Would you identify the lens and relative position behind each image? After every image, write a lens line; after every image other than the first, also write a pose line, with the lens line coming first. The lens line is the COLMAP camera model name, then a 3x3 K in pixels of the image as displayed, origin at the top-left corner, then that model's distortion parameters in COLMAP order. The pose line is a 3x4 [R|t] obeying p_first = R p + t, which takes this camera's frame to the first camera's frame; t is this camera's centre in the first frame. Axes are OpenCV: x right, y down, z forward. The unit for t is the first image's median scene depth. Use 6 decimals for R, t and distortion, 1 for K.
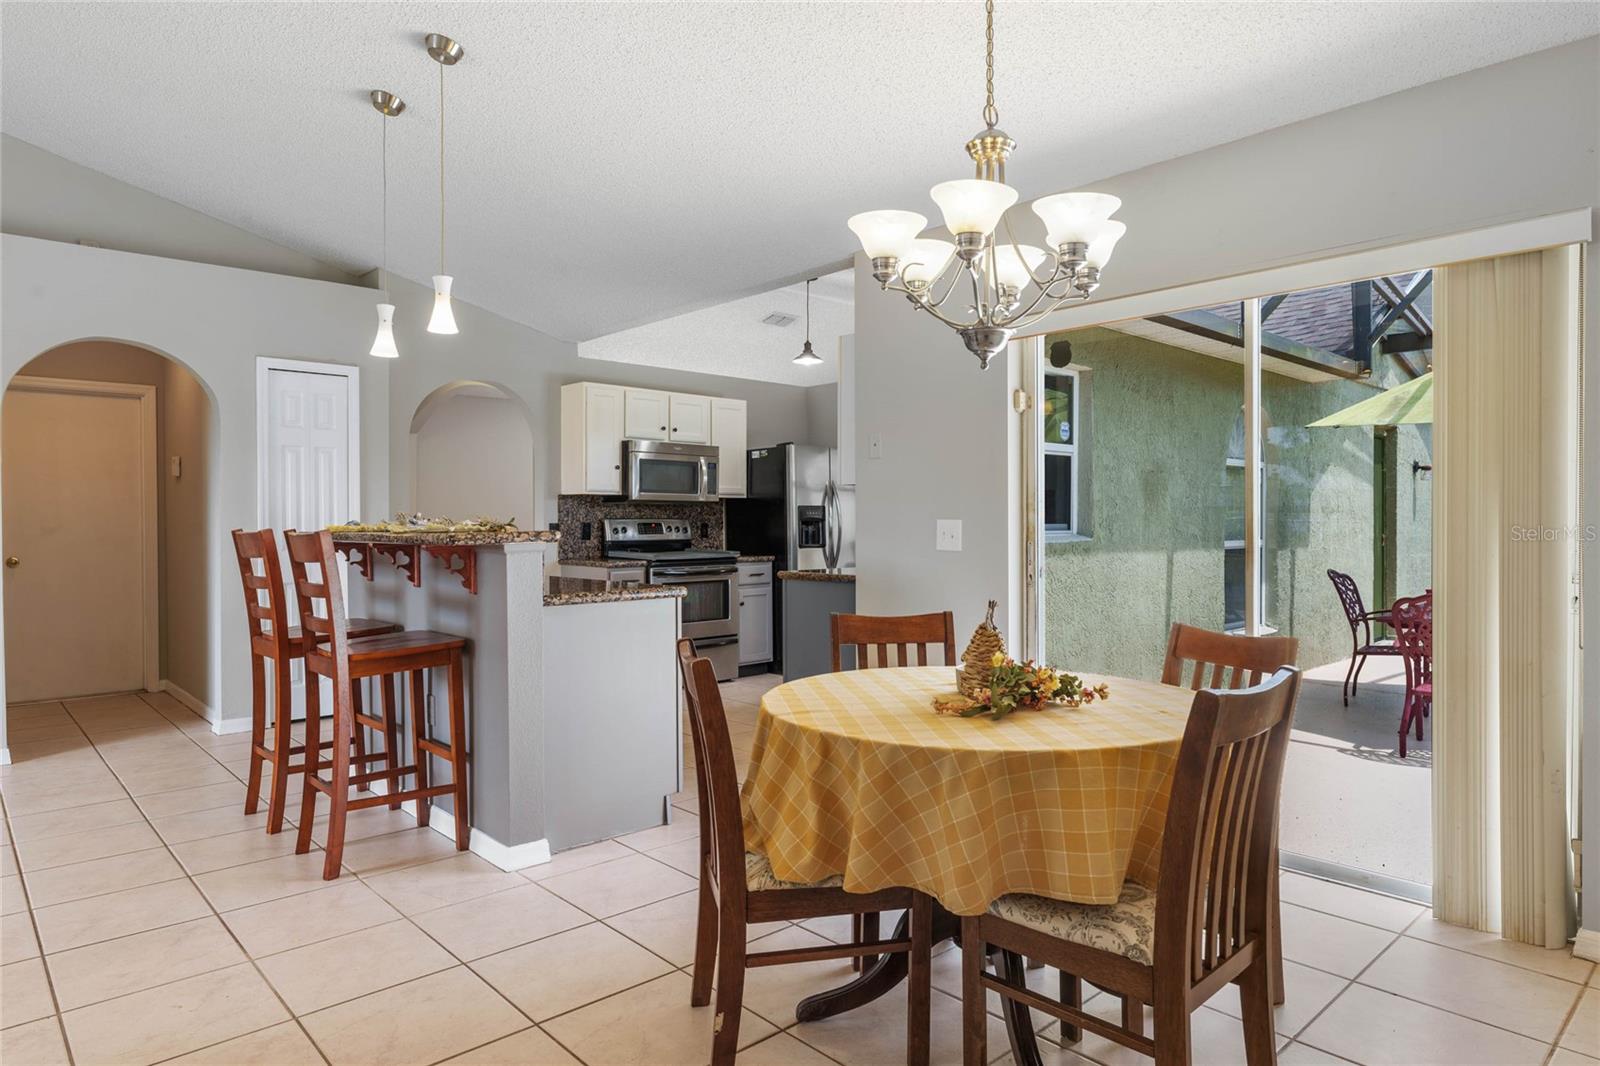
lens RADIAL K [[947.1, 0, 796.0], [0, 947.1, 521.3], [0, 0, 1]] dist [-0.008265, 0.000218]
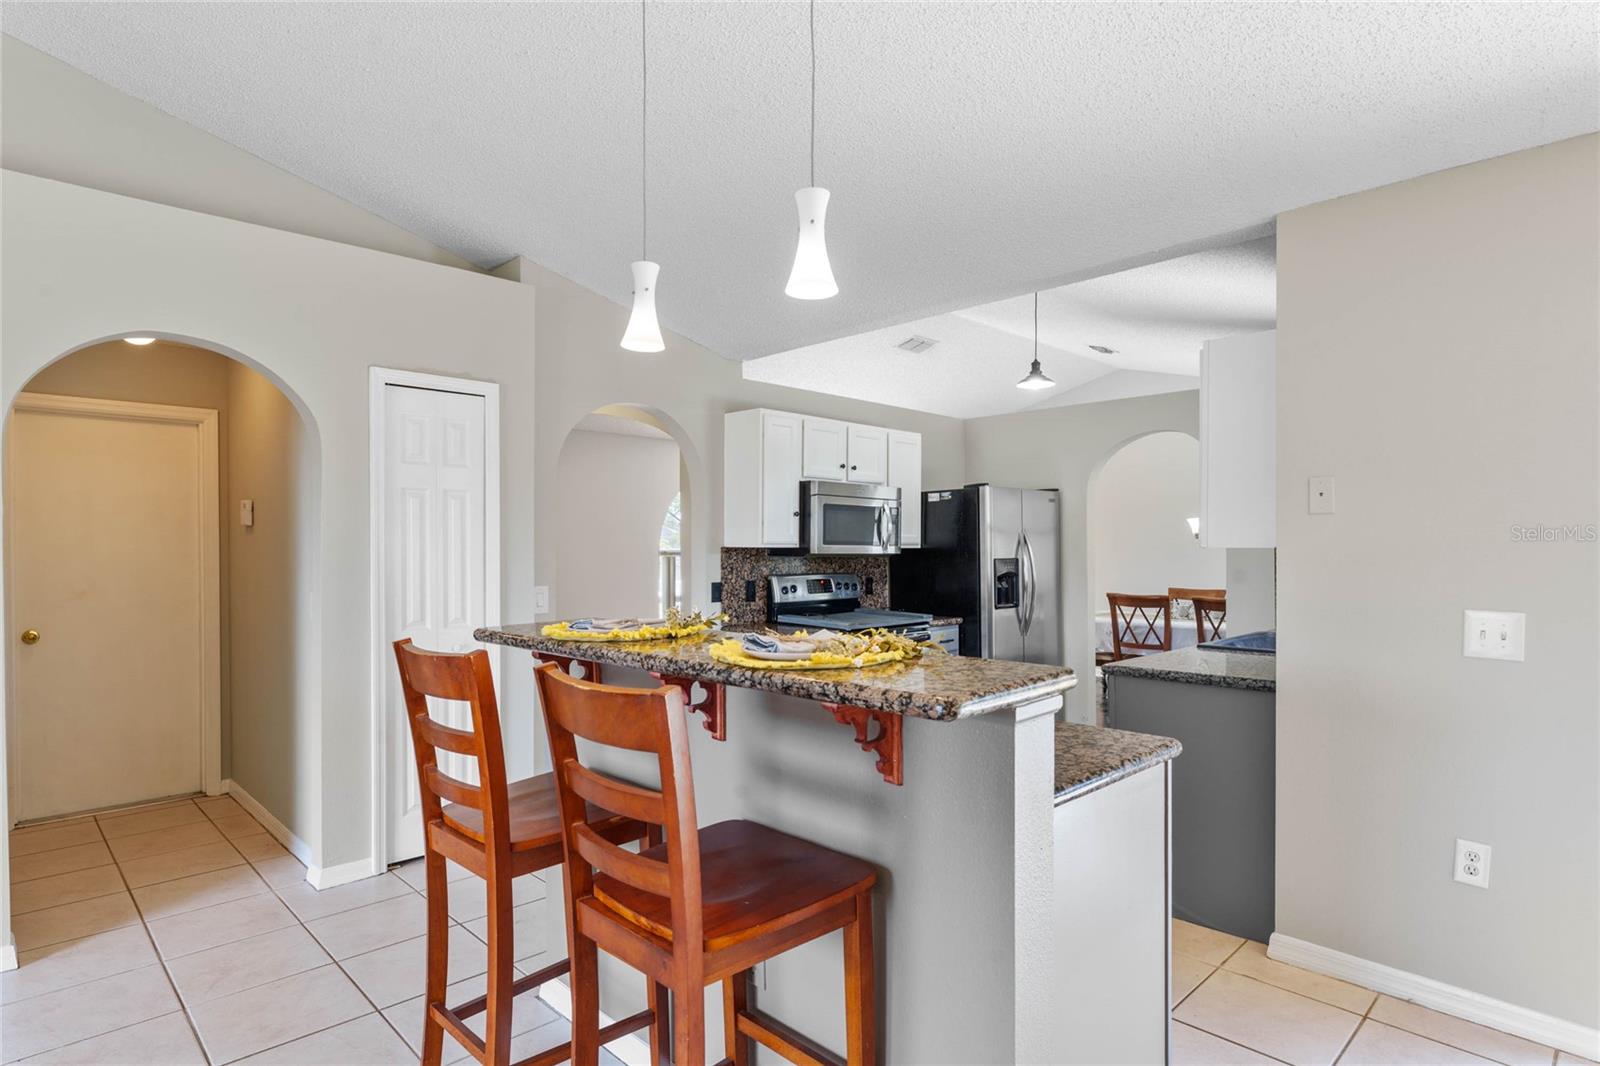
lens RADIAL K [[856.6, 0, 801.6], [0, 856.6, 547.9], [0, 0, 1]] dist [-0.004804, -0.000268]
pose [[0.999594, 0.001444, 0.028464, -0.221821], [-0.001440, 0.999999, -0.000147, -0.030056], [-0.028464, 0.000106, 0.999595, 0.285622]]
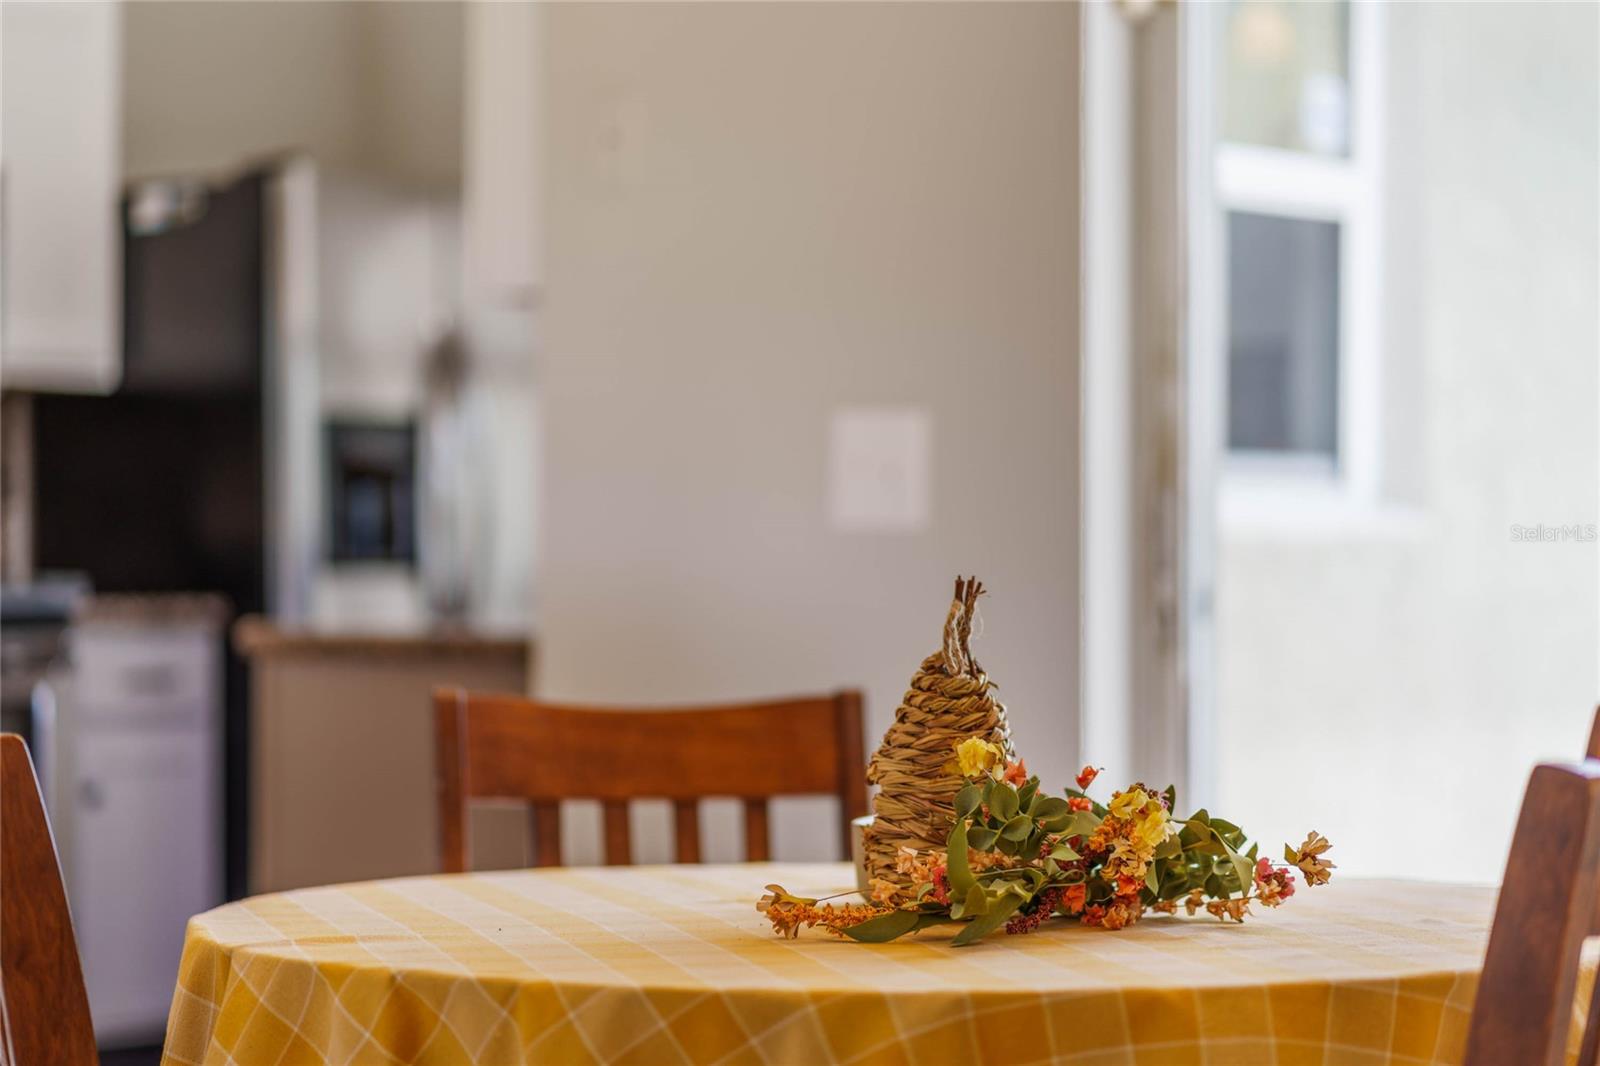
lens RADIAL K [[4008.5, 0, 801.5], [0, 4008.5, 532.0], [0, 0, 1]] dist [-0.020247, 0.000000]
pose [[0.992537, 0.004038, 0.121875, -0.000112], [-0.003233, 0.999972, -0.006799, 0.026823], [-0.121899, 0.006354, 0.992522, -0.089285]]
